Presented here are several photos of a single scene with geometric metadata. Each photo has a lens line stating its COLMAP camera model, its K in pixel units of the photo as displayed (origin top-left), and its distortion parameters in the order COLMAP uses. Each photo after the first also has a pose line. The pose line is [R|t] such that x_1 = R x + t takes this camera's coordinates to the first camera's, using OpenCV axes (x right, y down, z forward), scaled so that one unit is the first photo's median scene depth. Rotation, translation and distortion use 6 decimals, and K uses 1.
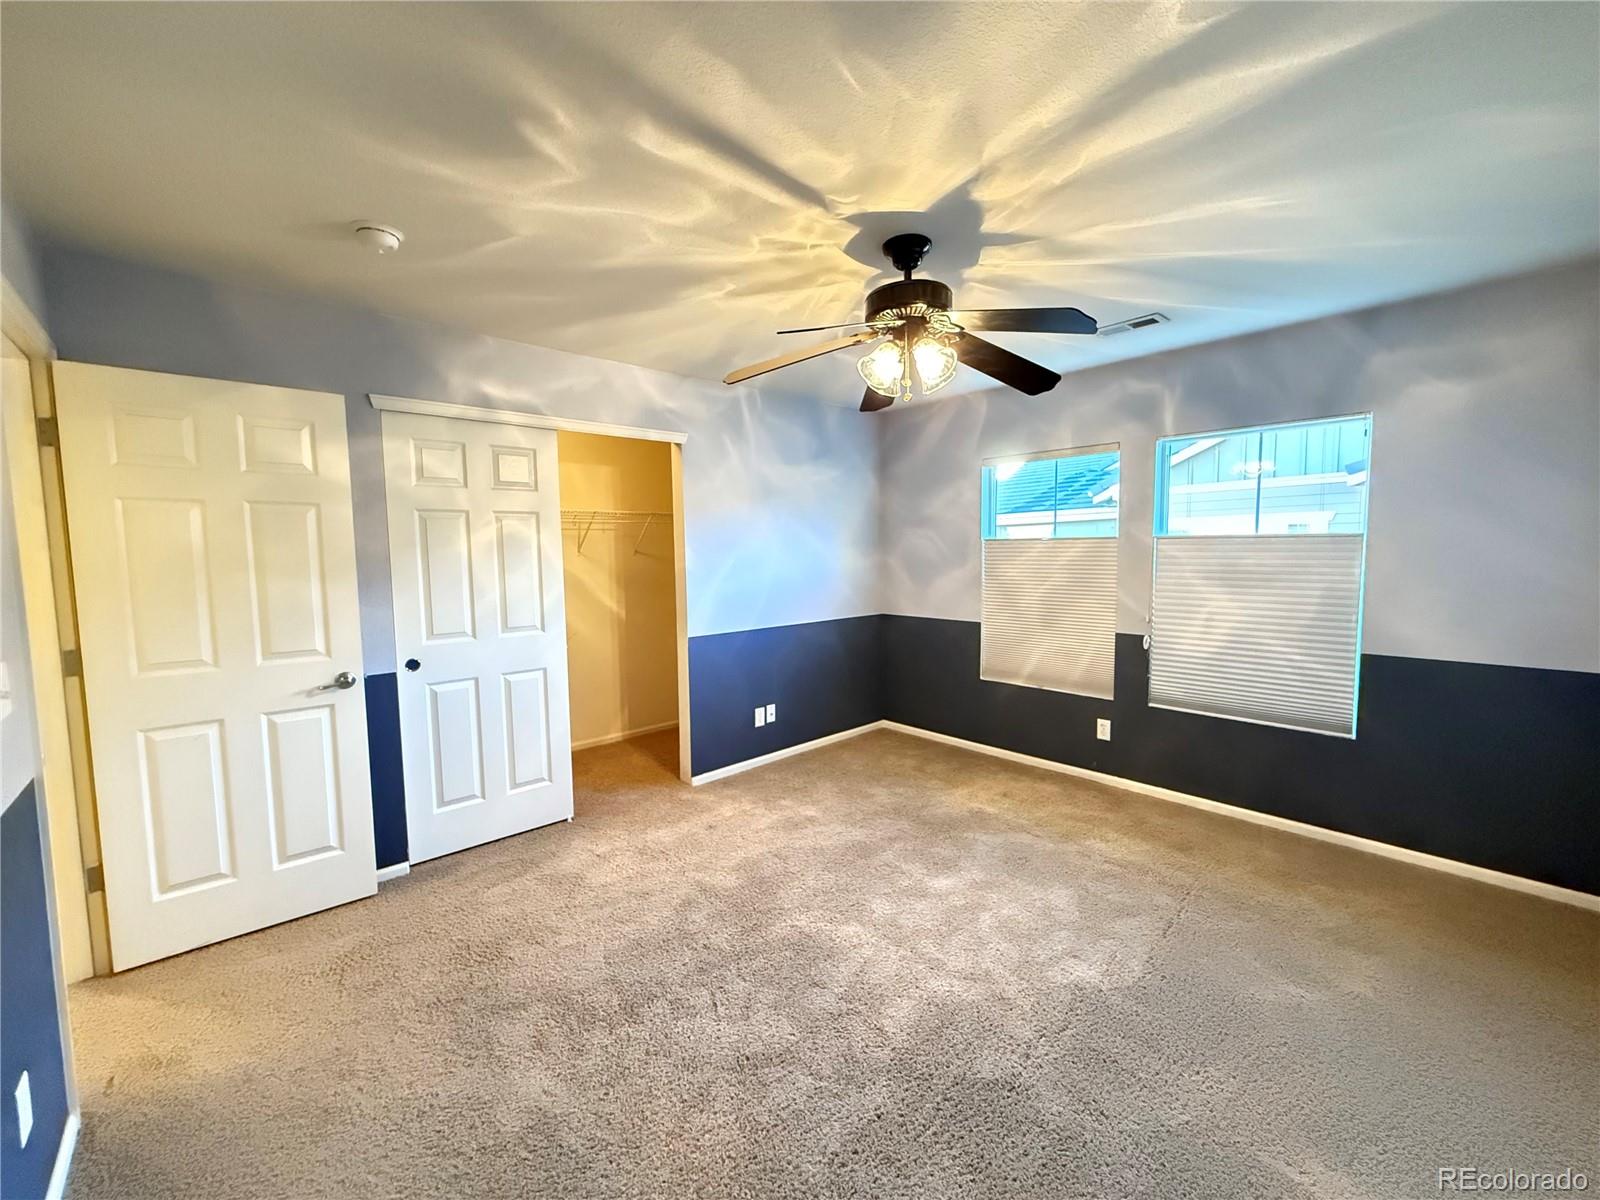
lens RADIAL K [[637.6, 0, 800.3], [0, 637.6, 602.5], [0, 0, 1]] dist [0.003111, 0.000274]
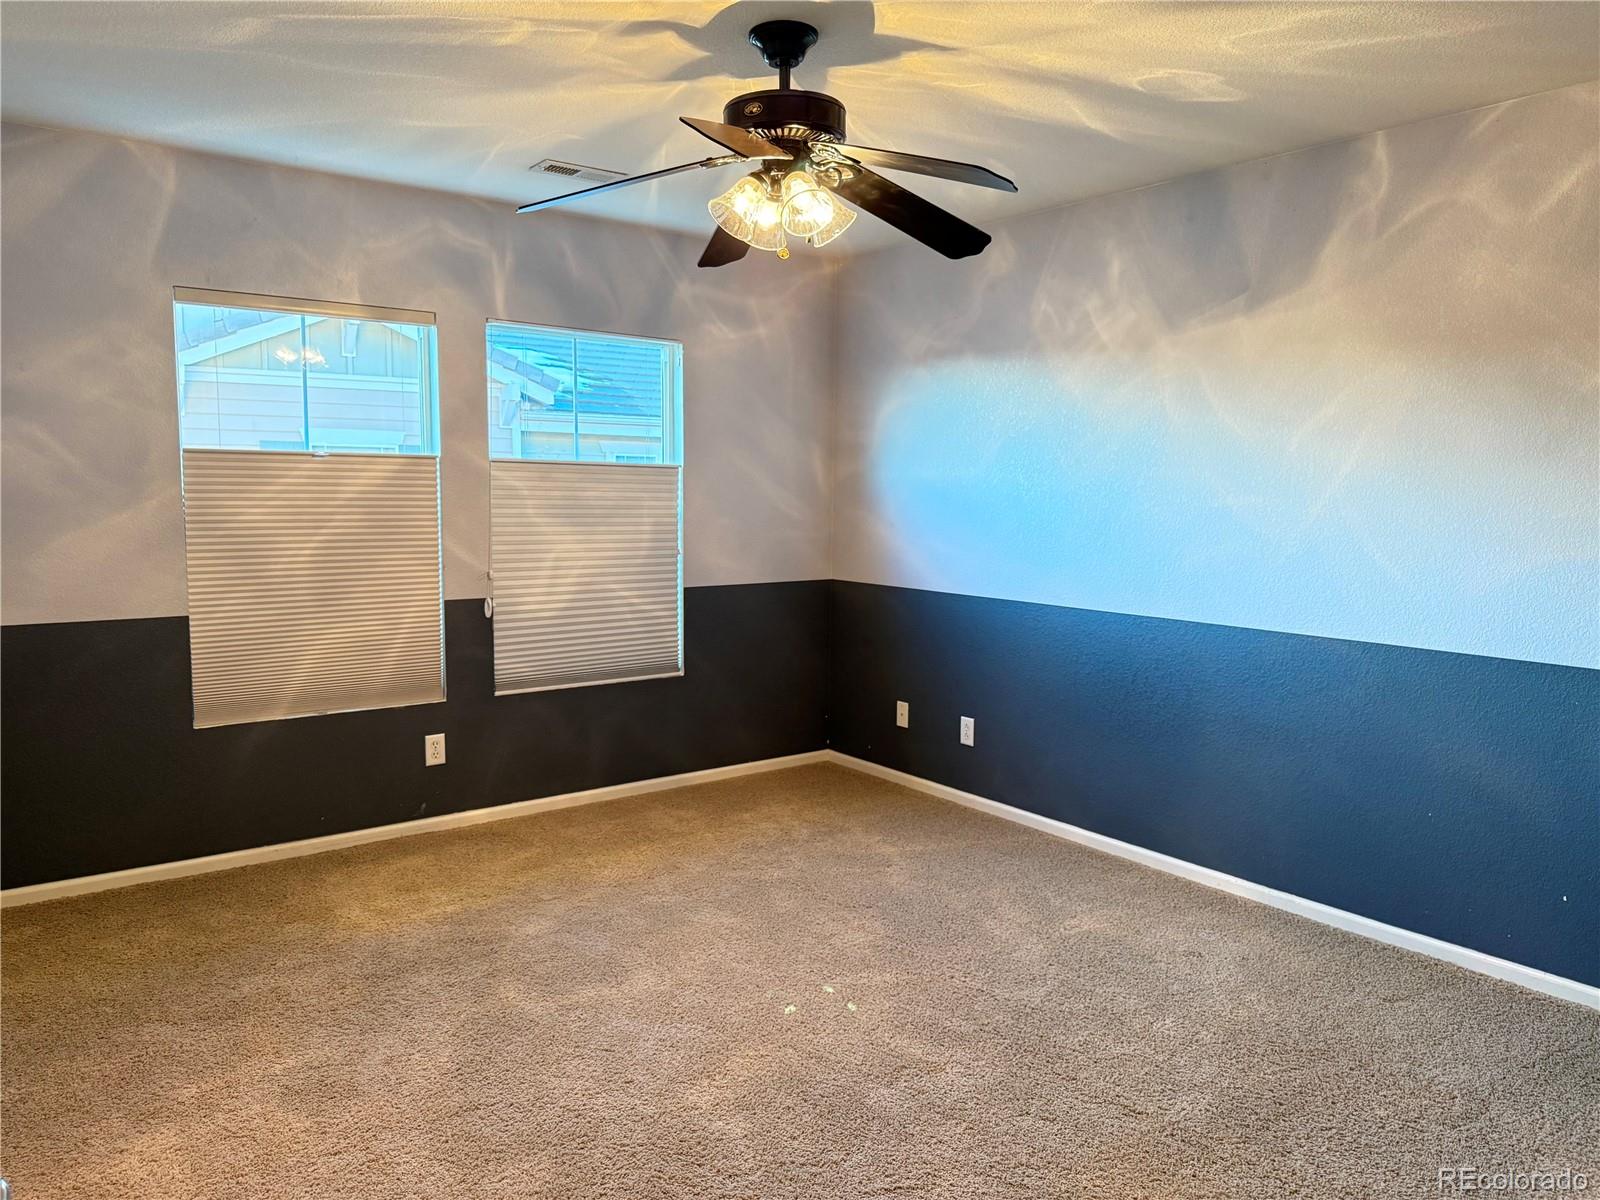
lens RADIAL K [[1140.3, 0, 800.9], [0, 1140.3, 604.2], [0, 0, 1]] dist [0.106450, -0.155037]
pose [[0.090809, -0.095333, 0.991295, -0.740254], [0.067868, 0.993686, 0.089346, -0.034462], [-0.993553, 0.059164, 0.096706, 0.567609]]
